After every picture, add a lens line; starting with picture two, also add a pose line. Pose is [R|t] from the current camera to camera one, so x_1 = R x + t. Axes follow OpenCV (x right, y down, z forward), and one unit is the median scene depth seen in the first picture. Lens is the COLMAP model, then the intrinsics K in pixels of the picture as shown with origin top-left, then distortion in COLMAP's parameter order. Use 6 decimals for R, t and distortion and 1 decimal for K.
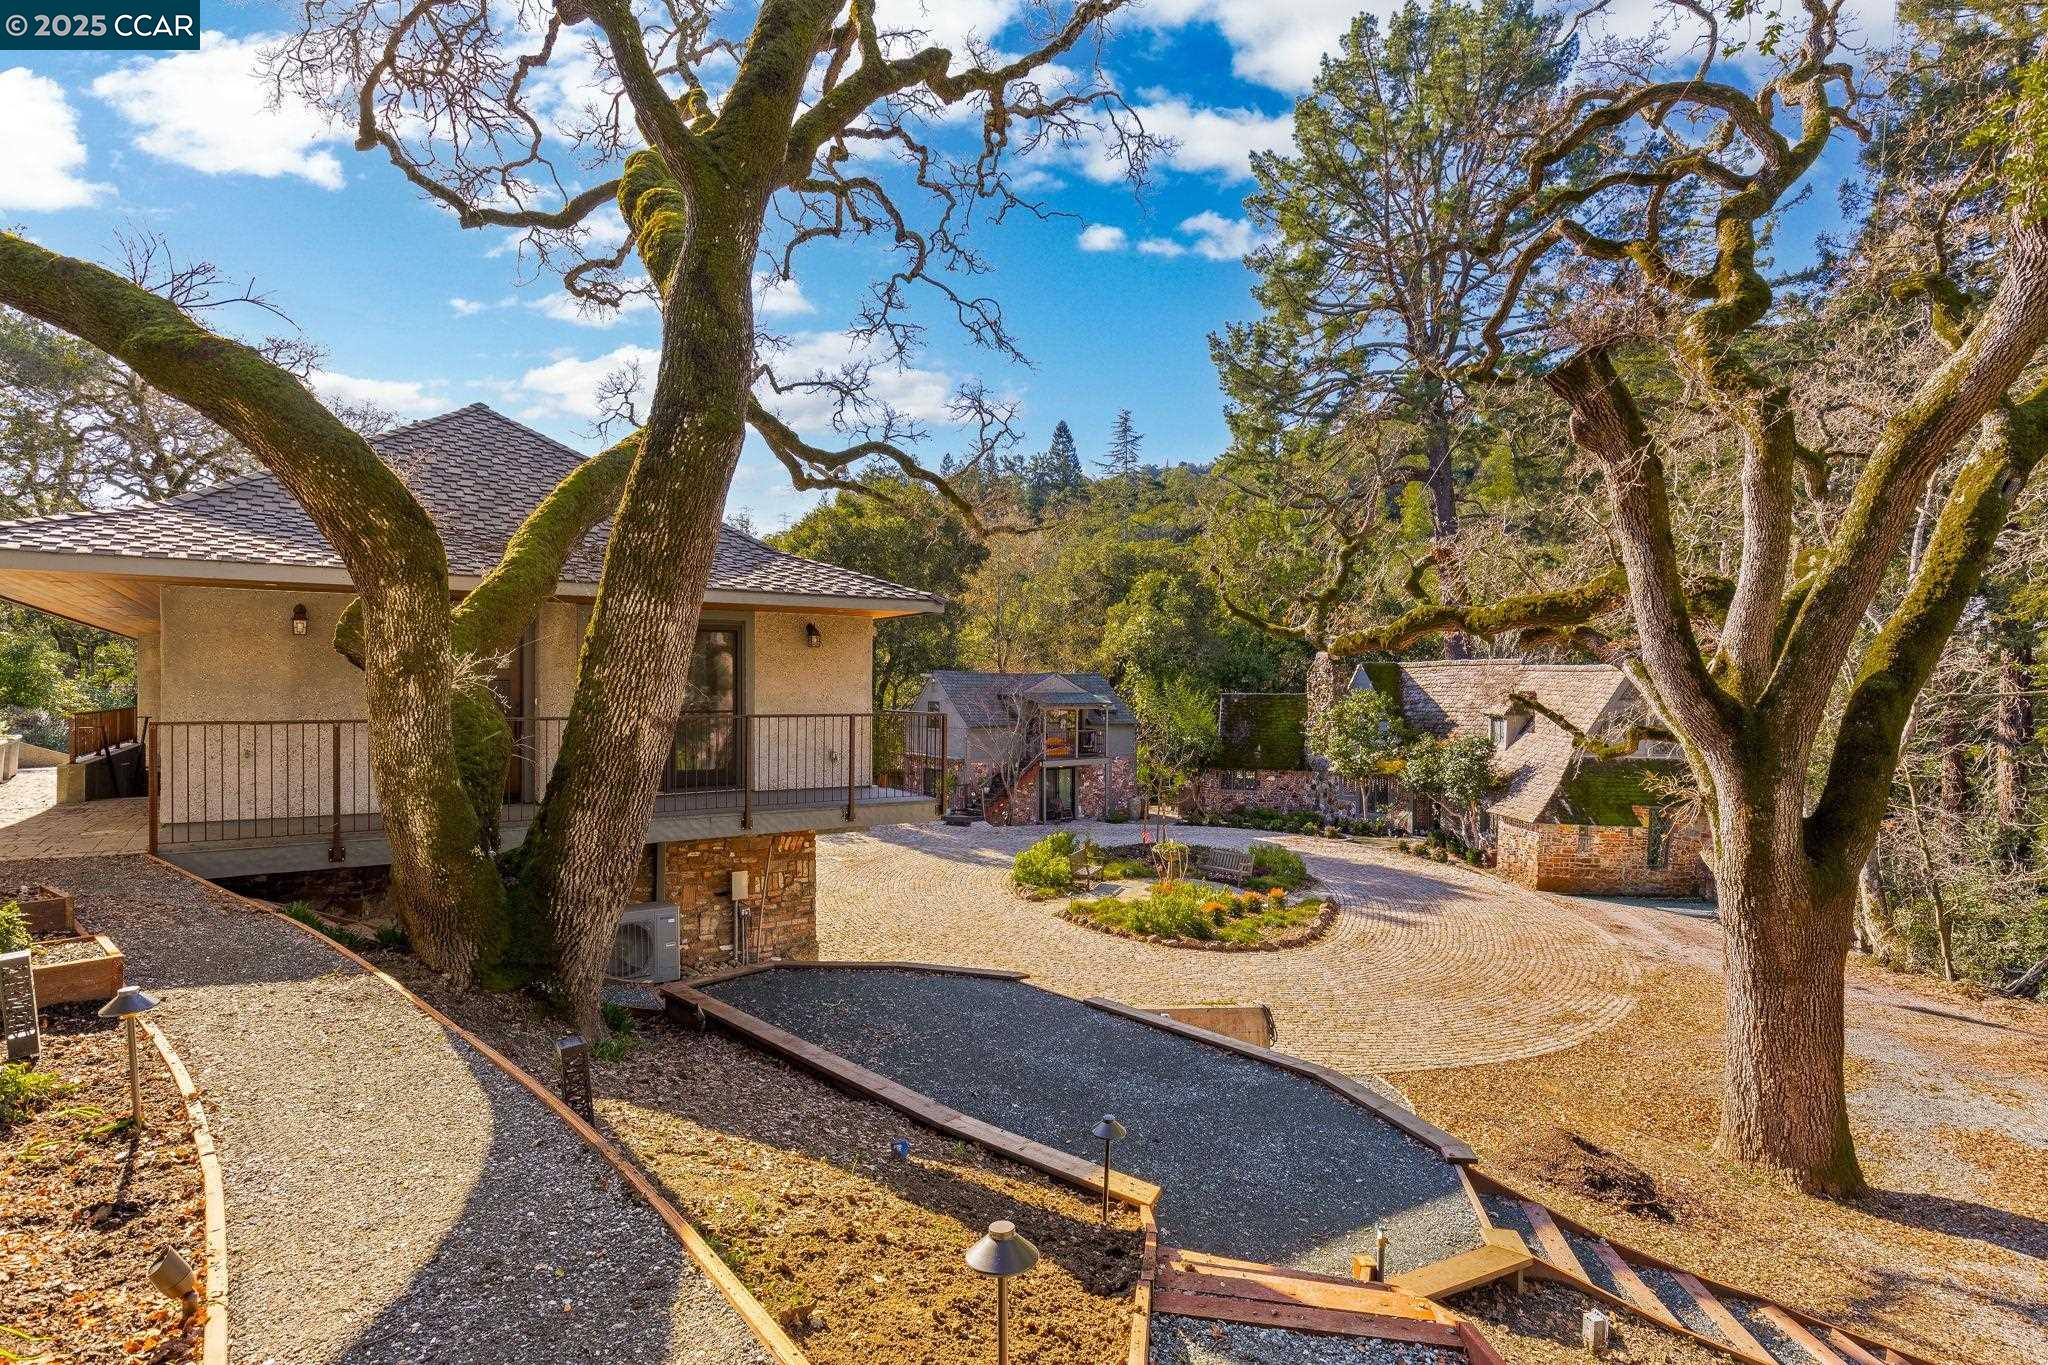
lens RADIAL K [[1104.2, 0, 1022.0], [0, 1104.2, 669.7], [0, 0, 1]] dist [0.000844, -0.000137]
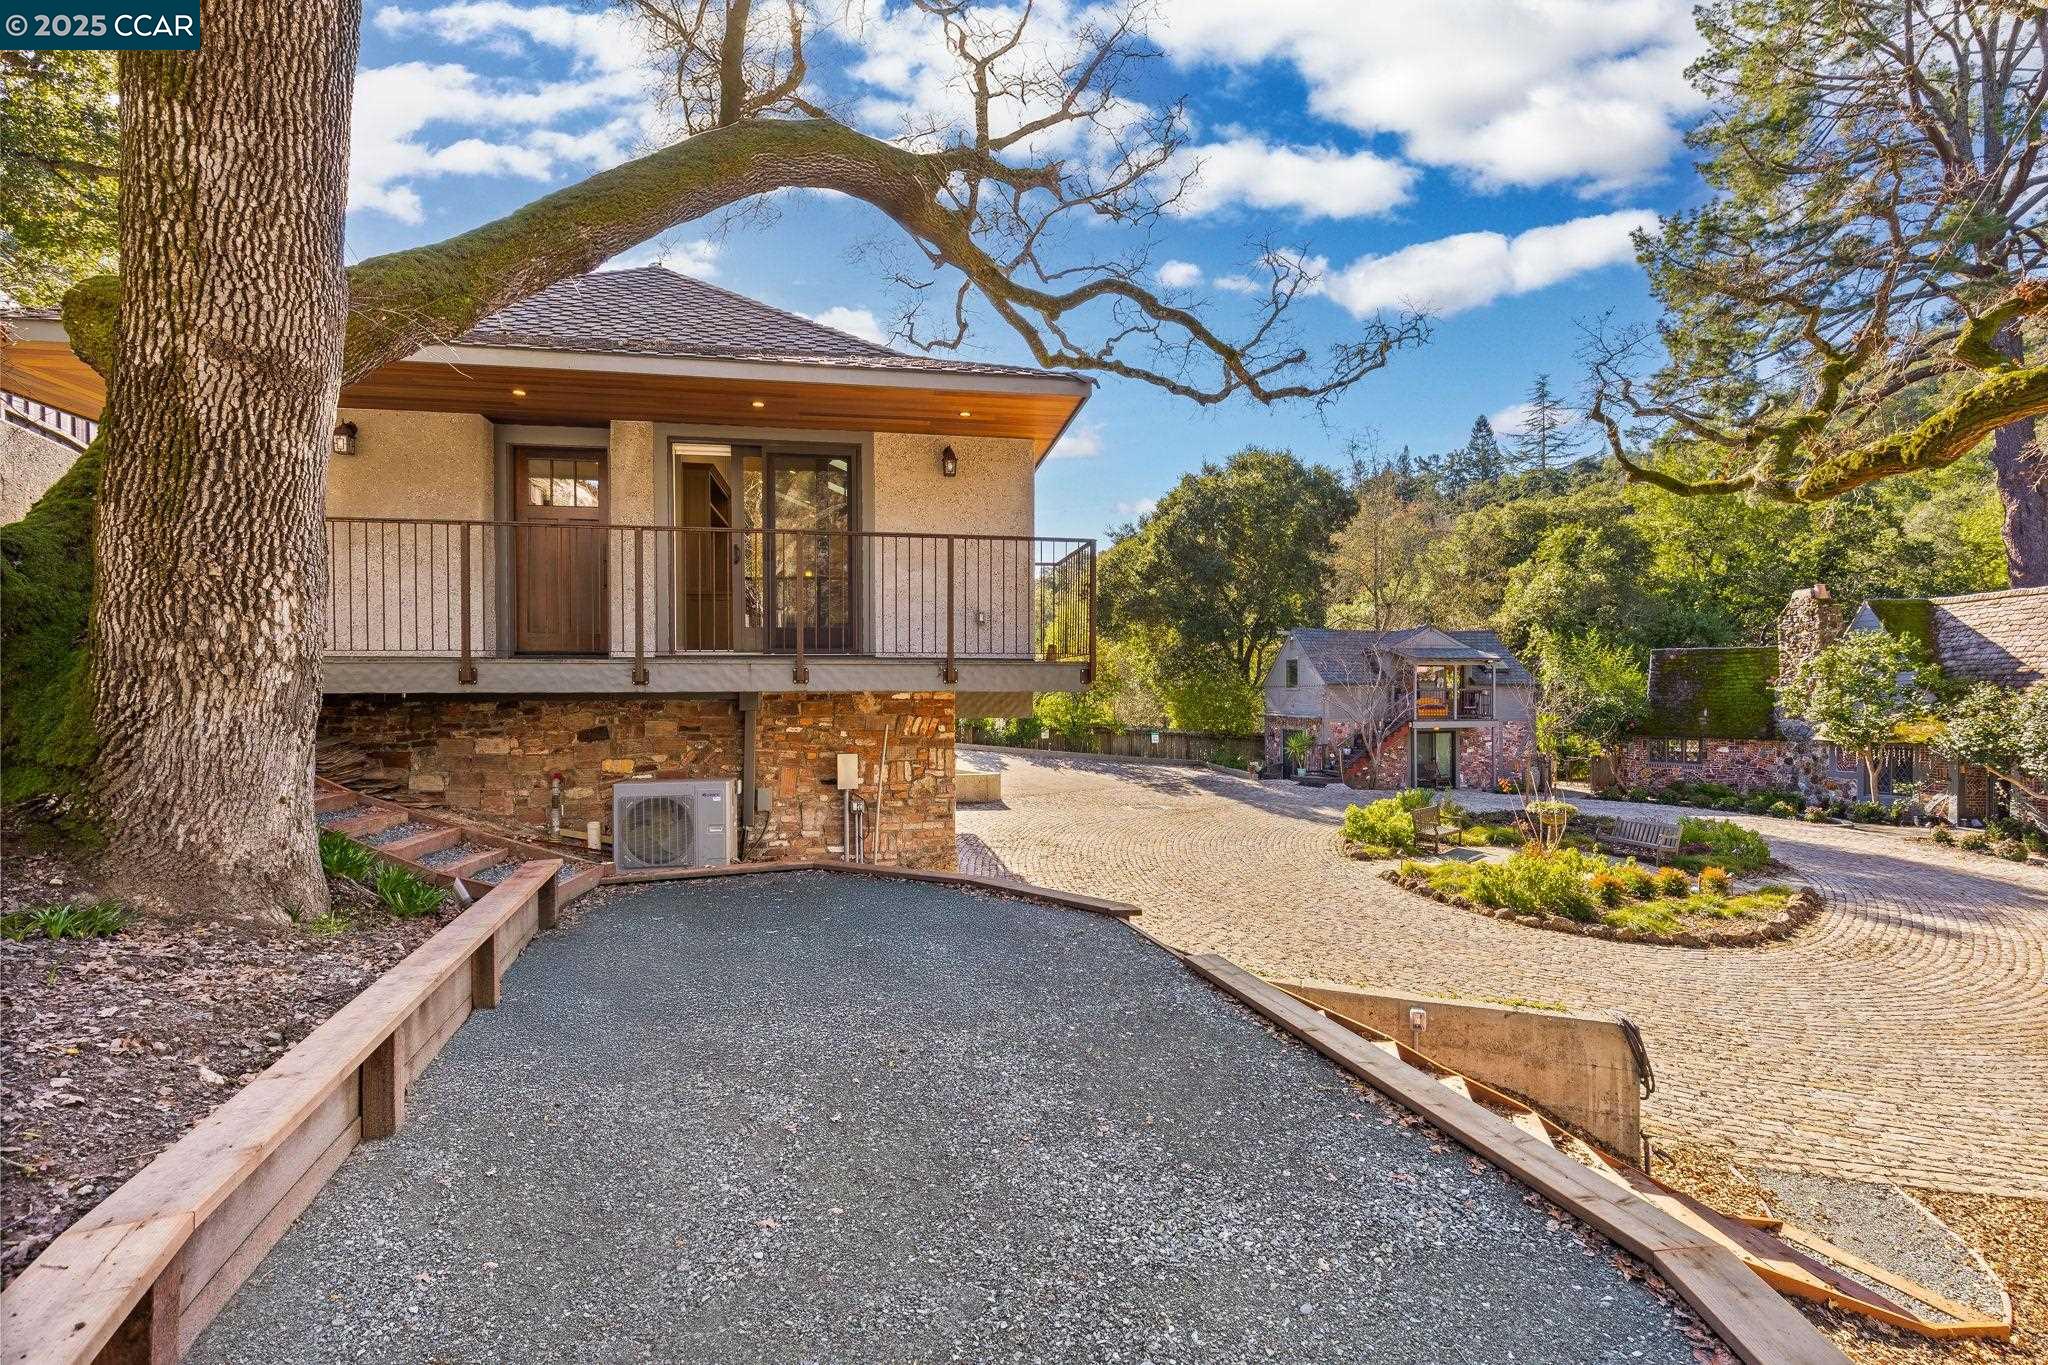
lens RADIAL K [[919.9, 0, 1030.4], [0, 919.9, 689.5], [0, 0, 1]] dist [0.002782, 0.000217]
pose [[0.904476, -0.005054, -0.426495, 0.059403], [0.006265, 0.999979, 0.001436, 0.055375], [0.426479, -0.003971, 0.904489, 0.186361]]
